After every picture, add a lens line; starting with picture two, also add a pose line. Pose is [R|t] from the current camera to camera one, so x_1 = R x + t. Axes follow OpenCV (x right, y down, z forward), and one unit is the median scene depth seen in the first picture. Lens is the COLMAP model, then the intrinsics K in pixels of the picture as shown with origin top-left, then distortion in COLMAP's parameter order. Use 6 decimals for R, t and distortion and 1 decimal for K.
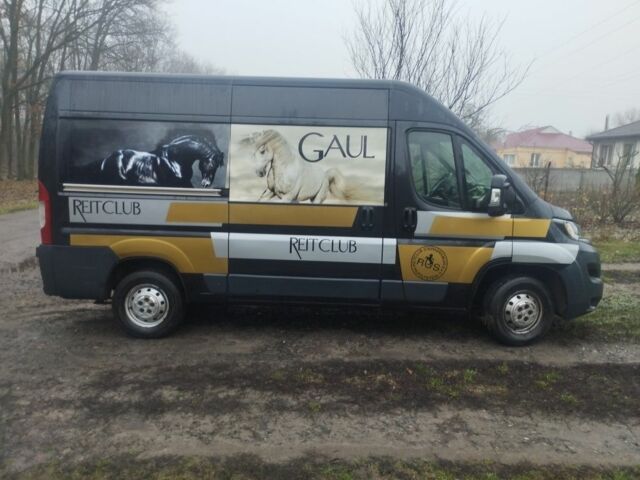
lens RADIAL K [[533.6, 0, 320.0], [0, 533.6, 240.0], [0, 0, 1]] dist [-0.003081, -0.014261]
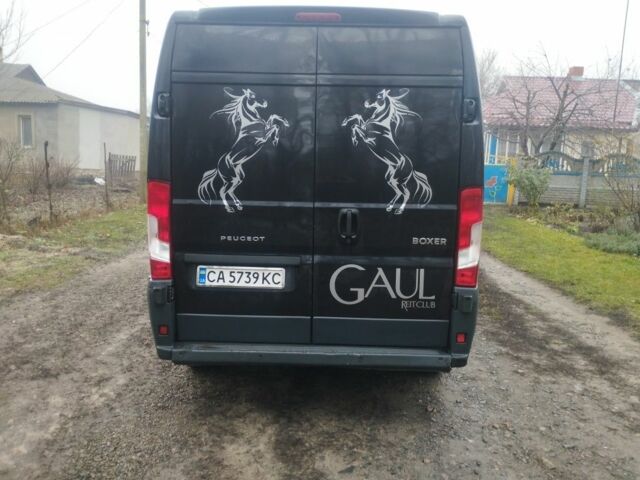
lens RADIAL K [[533.6, 0, 320.0], [0, 533.6, 240.0], [0, 0, 1]] dist [-0.003081, -0.014261]
pose [[-0.021870, -0.161718, 0.986595, -1.497835], [0.089299, 0.982570, 0.163038, -0.217604], [-0.995765, 0.091667, -0.007047, 1.573536]]
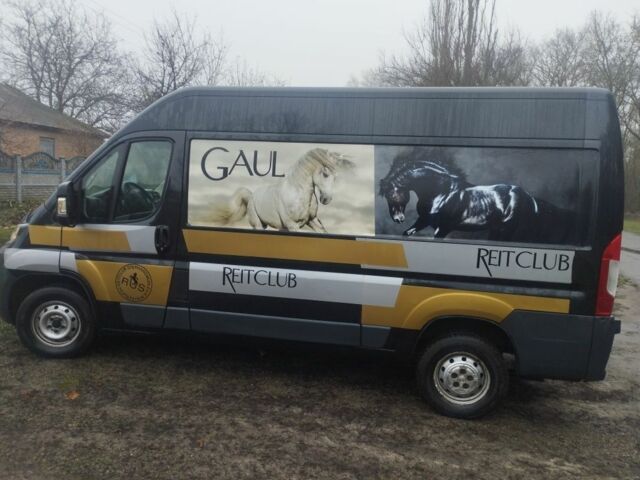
lens RADIAL K [[533.6, 0, 320.0], [0, 533.6, 240.0], [0, 0, 1]] dist [-0.003081, -0.014261]
pose [[-0.986044, -0.086728, 0.142108, -0.275413], [-0.050688, 0.969461, 0.239950, -0.397489], [-0.158579, 0.229398, -0.960328, 2.843055]]
